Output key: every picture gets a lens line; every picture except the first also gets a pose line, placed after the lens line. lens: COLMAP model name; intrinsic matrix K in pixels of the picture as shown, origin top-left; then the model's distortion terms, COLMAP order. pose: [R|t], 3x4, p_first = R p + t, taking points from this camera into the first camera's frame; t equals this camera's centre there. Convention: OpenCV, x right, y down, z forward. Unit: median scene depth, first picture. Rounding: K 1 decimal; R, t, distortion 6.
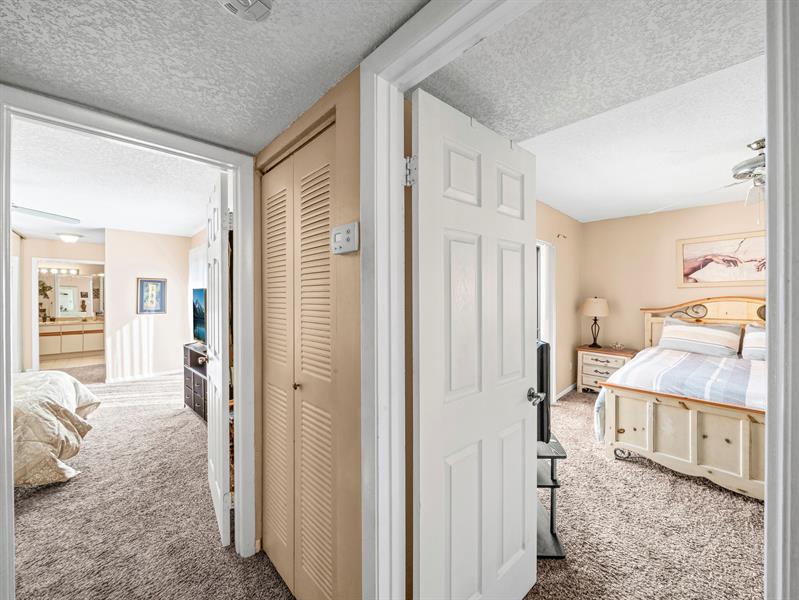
lens RADIAL K [[315.7, 0, 399.5], [0, 315.7, 300.0], [0, 0, 1]] dist [-0.001603, -0.000119]
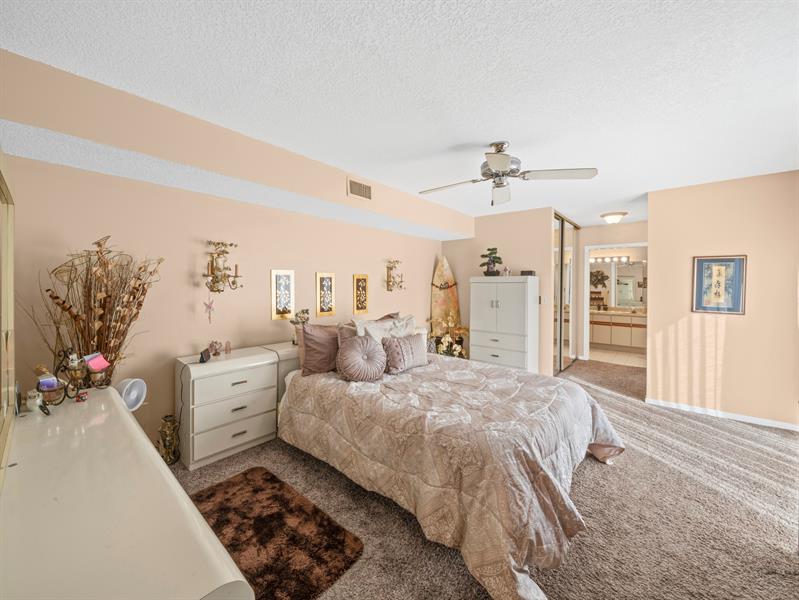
lens RADIAL K [[312.8, 0, 399.2], [0, 312.8, 285.2], [0, 0, 1]] dist [-0.001130, 0.000005]
pose [[0.108508, 0.002419, -0.994093, -0.251882], [-0.018520, 0.999828, 0.000411, -0.000430], [0.993923, 0.018366, 0.108535, 0.322941]]
